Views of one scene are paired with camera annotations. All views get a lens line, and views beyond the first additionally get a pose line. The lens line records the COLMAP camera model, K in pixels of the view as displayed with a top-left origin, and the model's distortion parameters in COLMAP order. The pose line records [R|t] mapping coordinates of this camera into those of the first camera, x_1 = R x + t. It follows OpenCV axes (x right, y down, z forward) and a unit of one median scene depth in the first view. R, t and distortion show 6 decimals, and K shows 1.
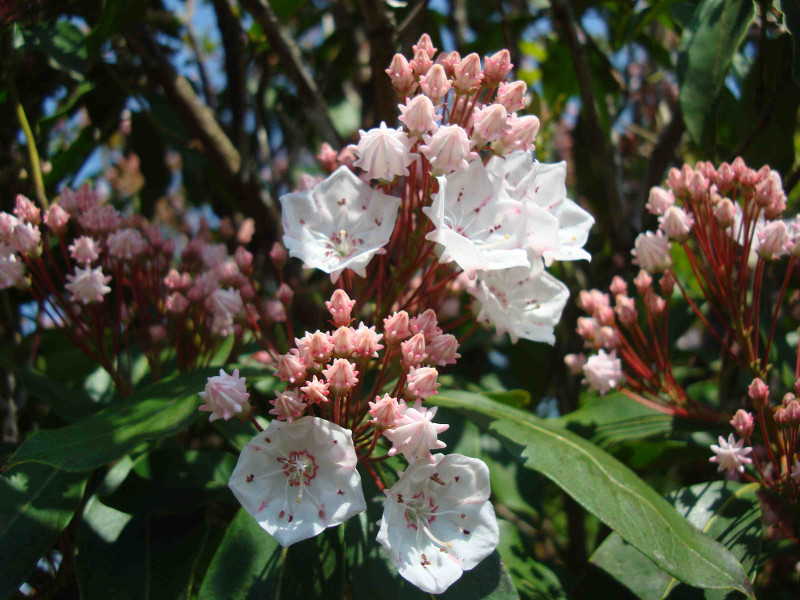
lens RADIAL K [[807.2, 0, 400.0], [0, 807.2, 300.0], [0, 0, 1]] dist [-0.111412, -0.019825]
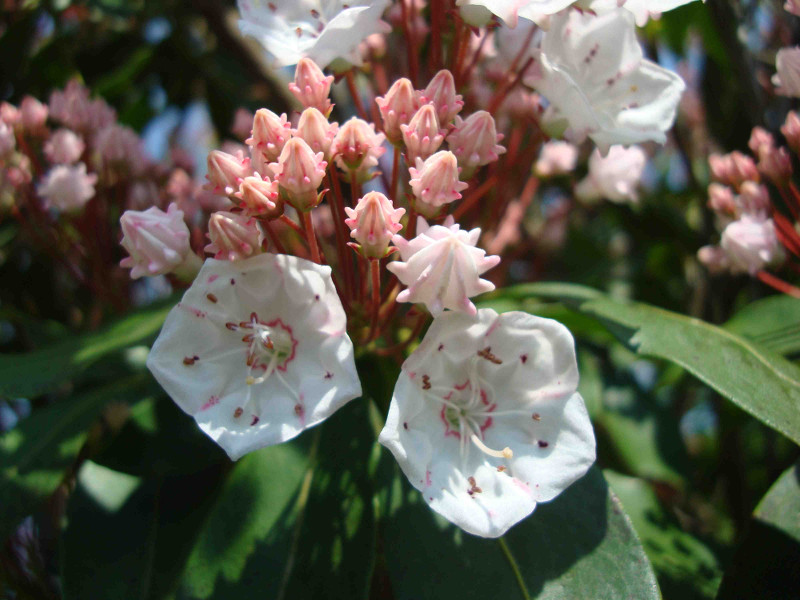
lens RADIAL K [[793.5, 0, 400.0], [0, 793.5, 300.0], [0, 0, 1]] dist [0.015276, -0.357361]
pose [[0.981177, -0.071915, -0.179218, 0.094392], [0.064775, 0.996867, -0.045387, 0.202570], [0.181921, 0.032924, 0.982762, 0.371286]]
